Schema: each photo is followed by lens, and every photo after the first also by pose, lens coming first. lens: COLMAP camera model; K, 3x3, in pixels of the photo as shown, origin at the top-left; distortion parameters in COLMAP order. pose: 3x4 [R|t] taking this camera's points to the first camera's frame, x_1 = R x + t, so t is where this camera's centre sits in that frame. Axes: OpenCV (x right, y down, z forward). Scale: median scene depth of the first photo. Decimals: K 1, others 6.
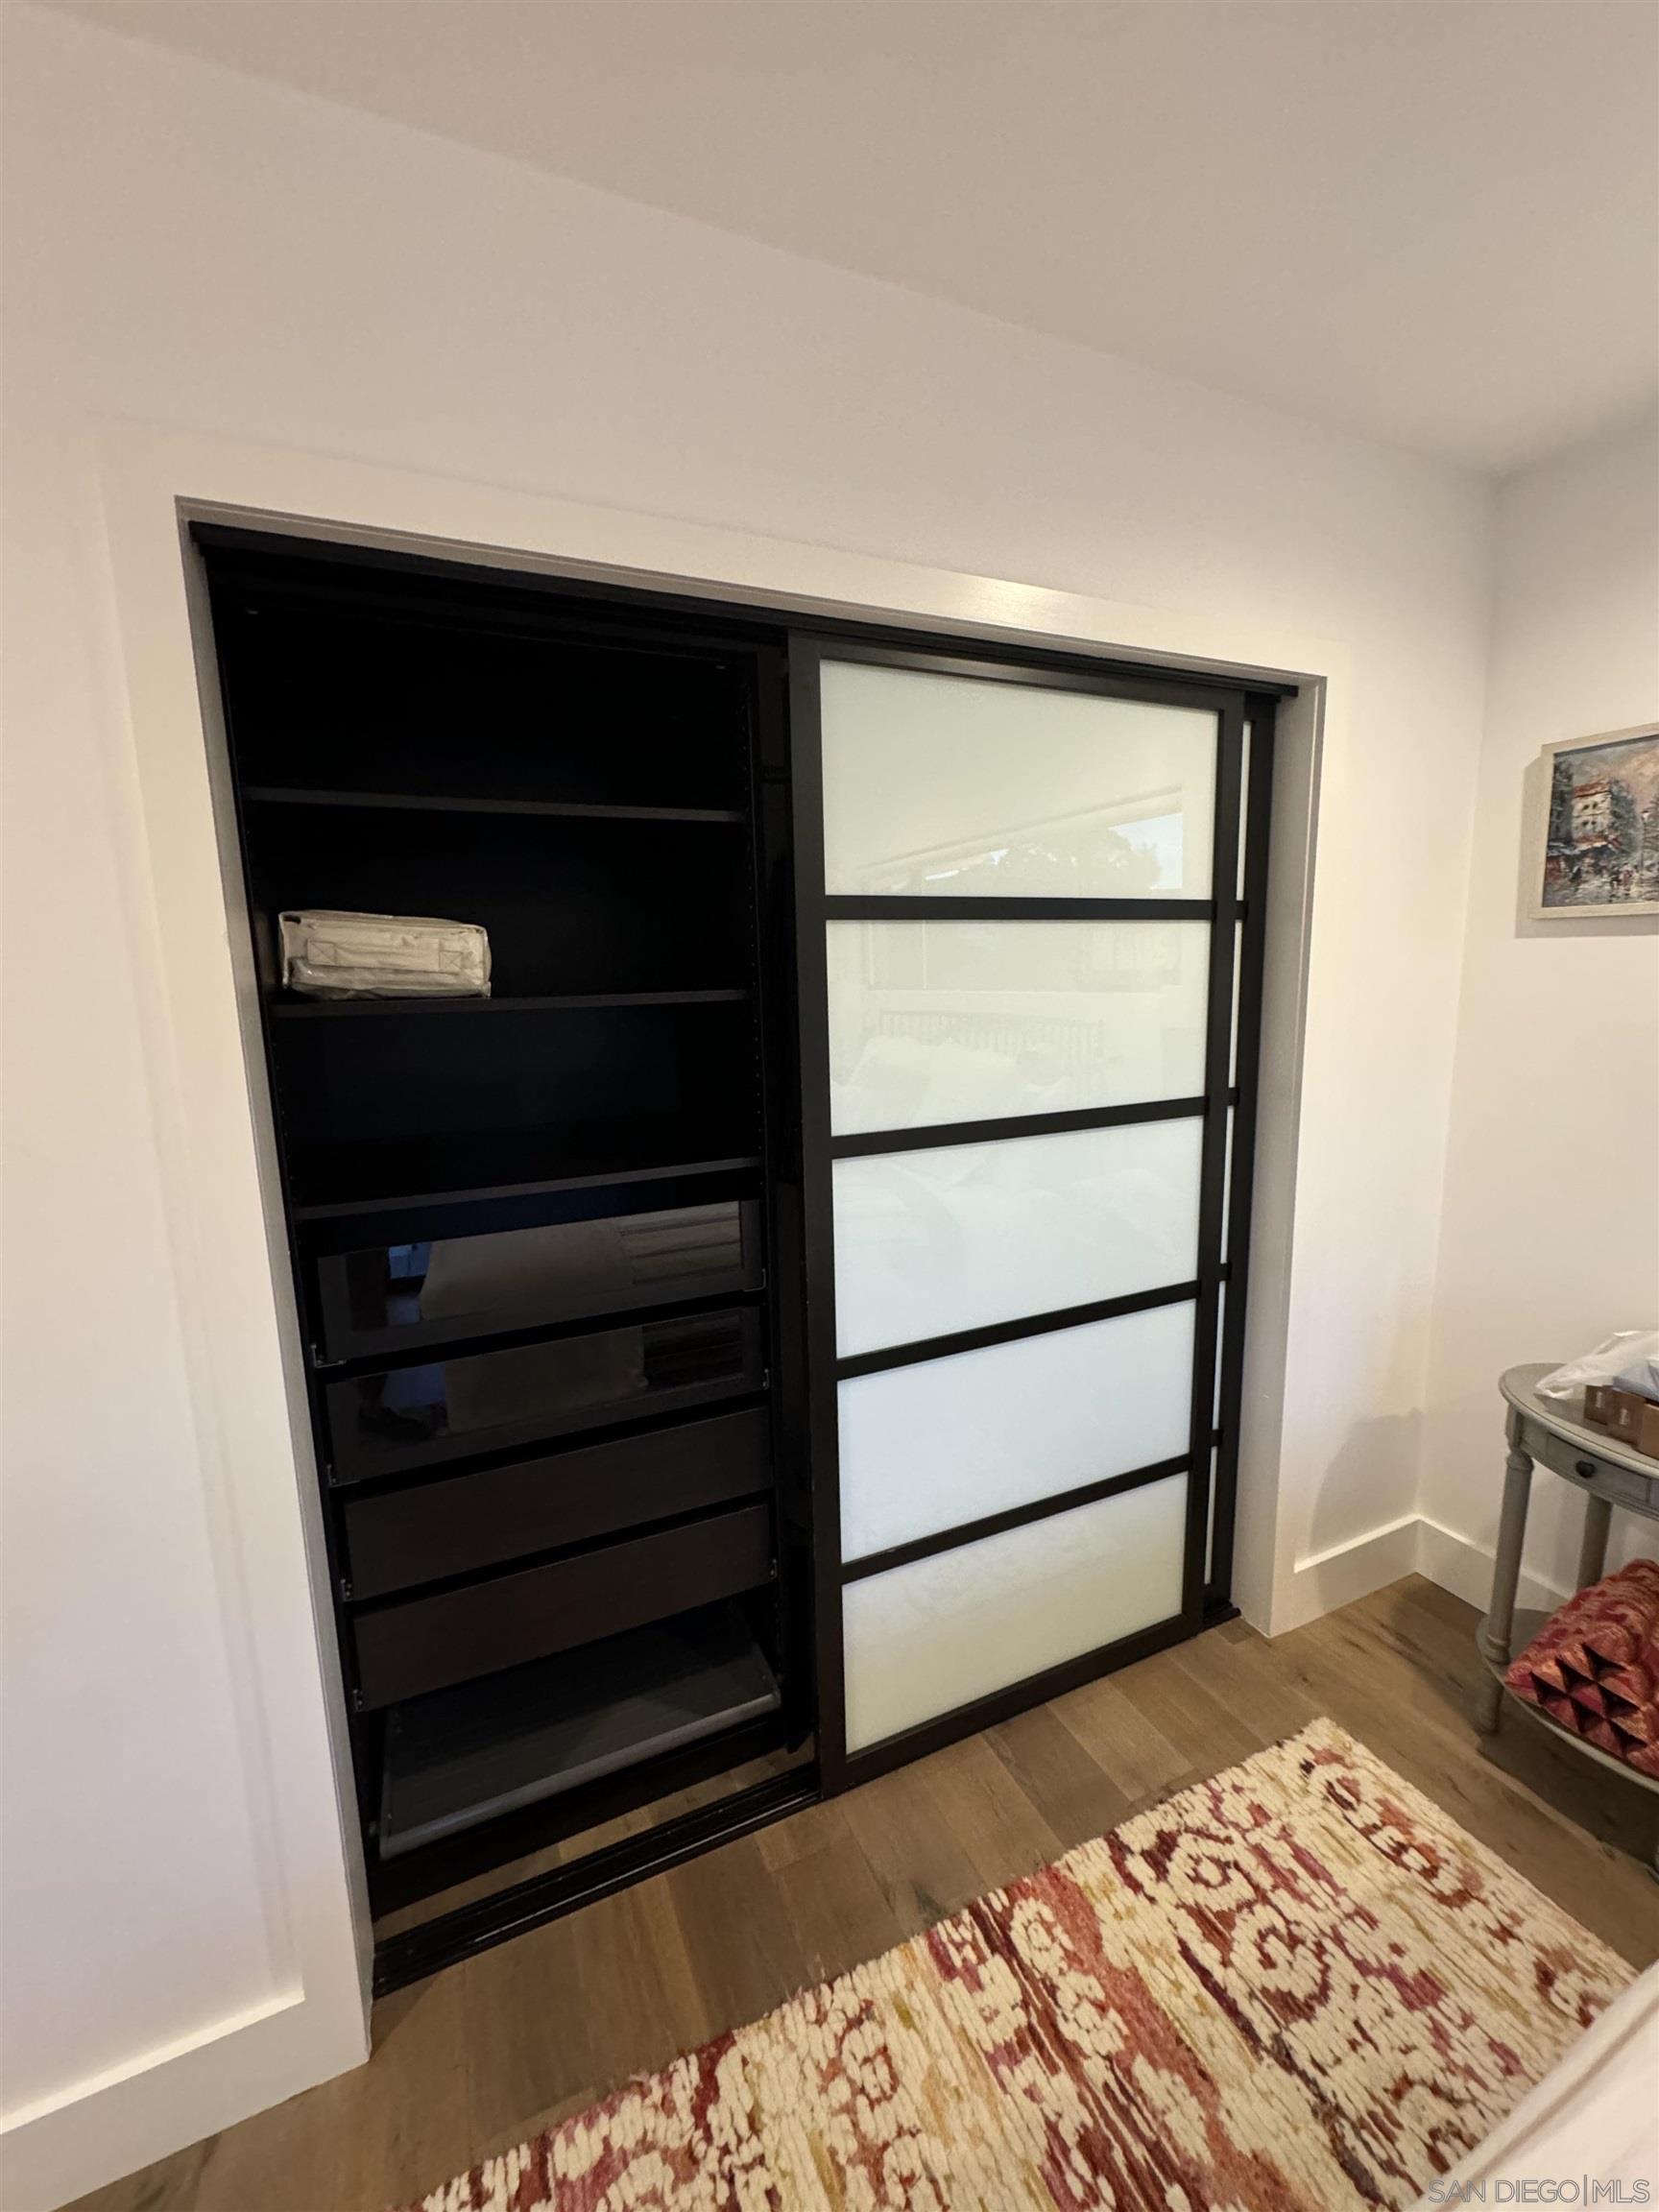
lens RADIAL K [[886.6, 0, 834.2], [0, 886.6, 1109.2], [0, 0, 1]] dist [-0.000479, 0.000843]
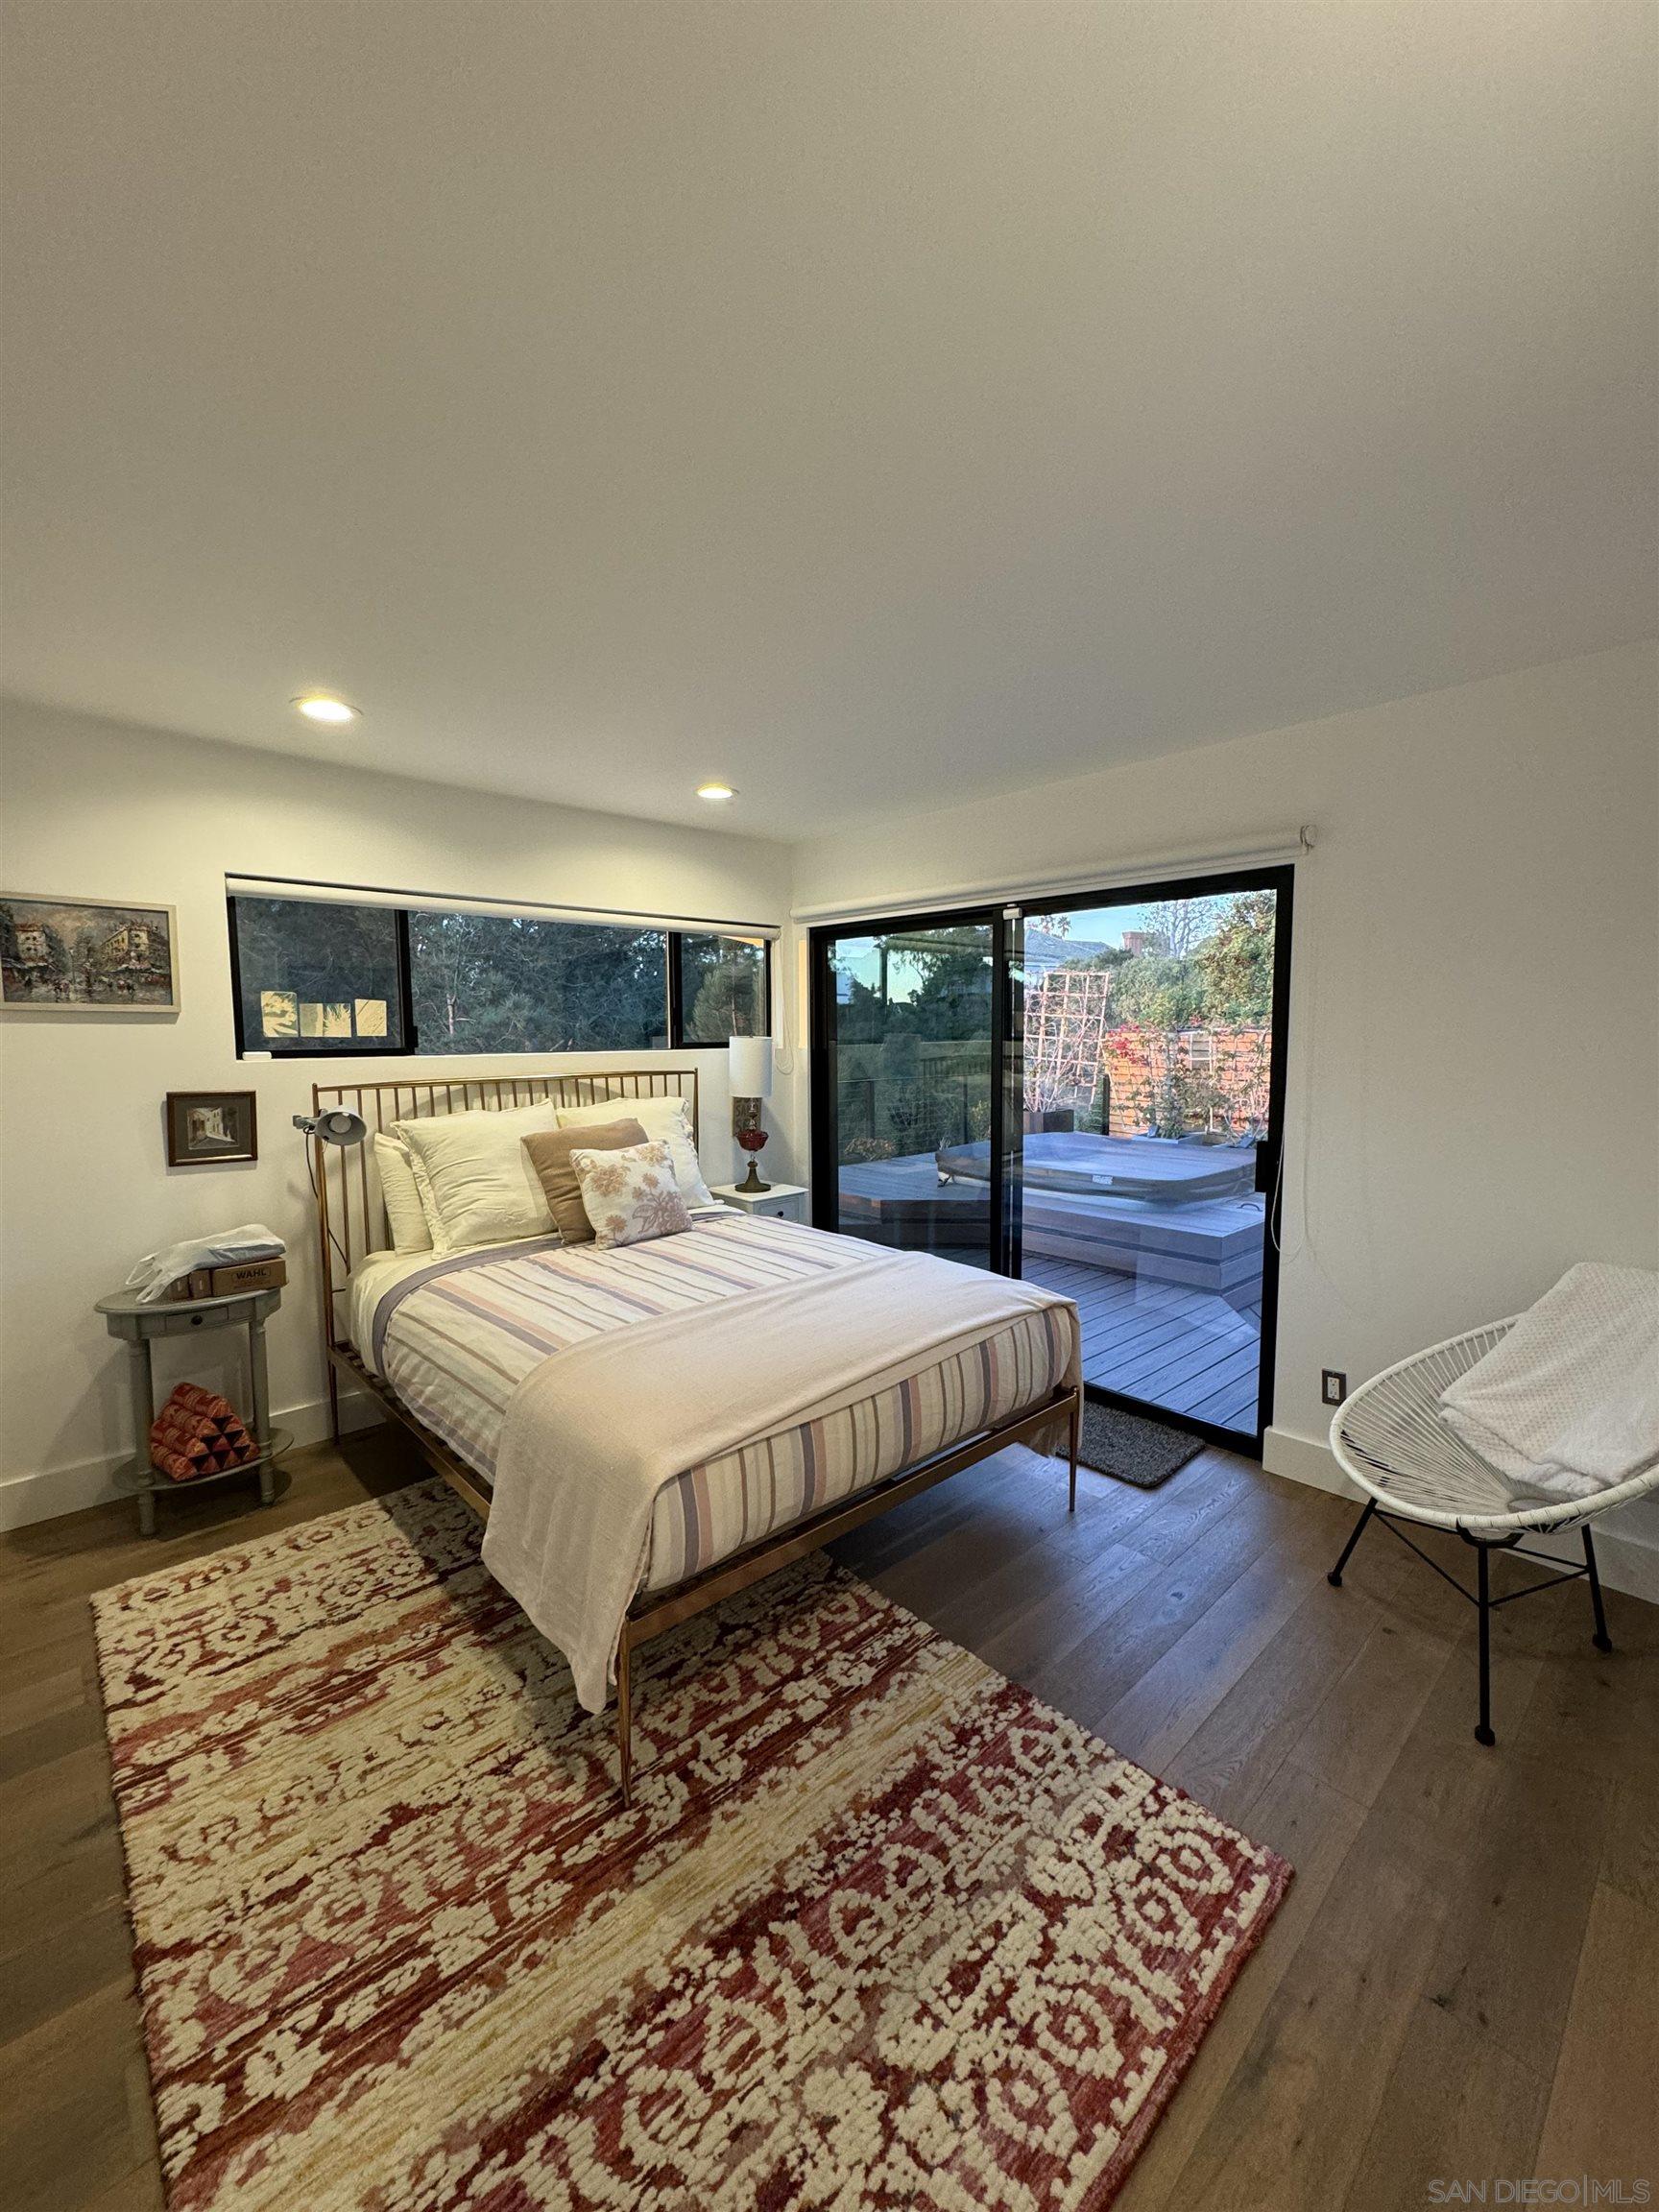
lens RADIAL K [[886.6, 0, 831.8], [0, 886.6, 1101.4], [0, 0, 1]] dist [-0.000479, 0.000843]
pose [[-0.310100, -0.052350, 0.949262, -1.262135], [0.162230, 0.980924, 0.107093, -0.008289], [-0.936760, 0.187208, -0.295692, 0.259198]]
